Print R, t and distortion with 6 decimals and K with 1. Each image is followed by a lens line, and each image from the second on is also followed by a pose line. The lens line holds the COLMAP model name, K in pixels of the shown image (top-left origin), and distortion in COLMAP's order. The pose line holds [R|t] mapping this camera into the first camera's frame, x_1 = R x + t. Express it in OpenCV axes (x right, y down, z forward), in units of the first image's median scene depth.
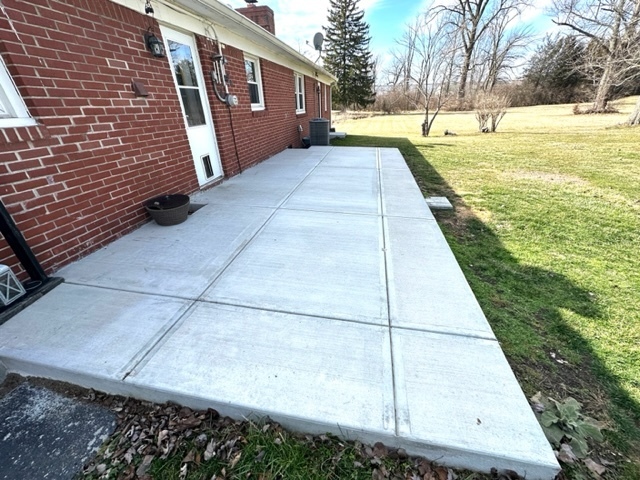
lens RADIAL K [[253.0, 0, 320.0], [0, 253.0, 240.0], [0, 0, 1]] dist [0.000863, 0.000108]
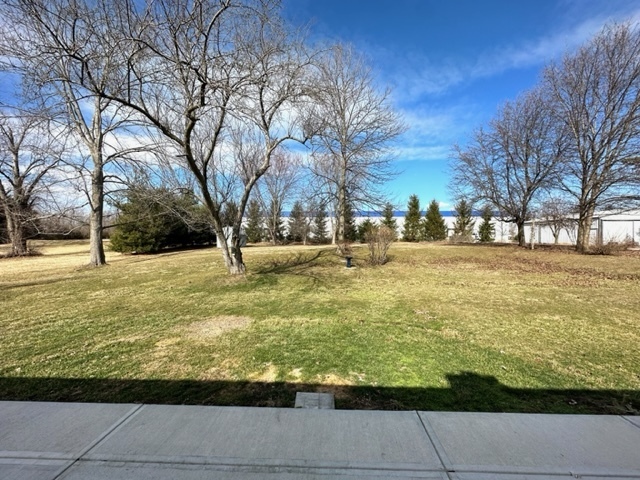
lens RADIAL K [[253.0, 0, 320.0], [0, 253.0, 240.0], [0, 0, 1]] dist [0.000863, 0.000108]
pose [[-0.155757, 0.010580, 0.987739, -0.194121], [0.472445, 0.878954, 0.065085, -0.531833], [-0.867488, 0.476790, -0.141902, 0.815080]]
